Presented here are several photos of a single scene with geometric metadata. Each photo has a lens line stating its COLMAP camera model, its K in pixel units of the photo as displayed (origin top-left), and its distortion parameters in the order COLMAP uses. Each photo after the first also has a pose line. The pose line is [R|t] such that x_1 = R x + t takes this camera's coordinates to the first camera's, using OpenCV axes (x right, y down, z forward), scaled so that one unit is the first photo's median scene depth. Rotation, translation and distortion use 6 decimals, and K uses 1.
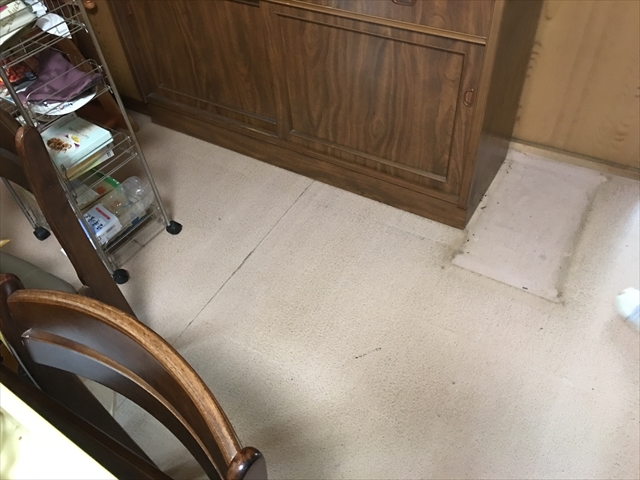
lens RADIAL K [[545.7, 0, 320.0], [0, 545.7, 240.0], [0, 0, 1]] dist [0.064687, -0.082857]
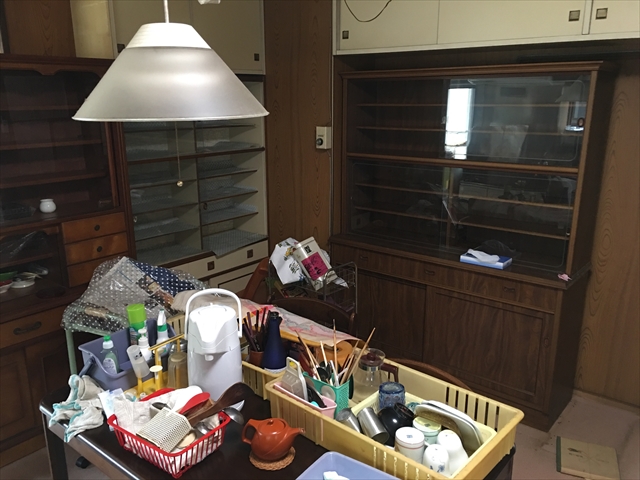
lens RADIAL K [[545.7, 0, 320.0], [0, 545.7, 240.0], [0, 0, 1]] dist [0.064687, -0.082857]
pose [[0.988090, 0.094881, -0.121141, -0.265817], [-0.143952, 0.848113, -0.509884, 0.461324], [0.054363, 0.521250, 0.851671, -0.731210]]
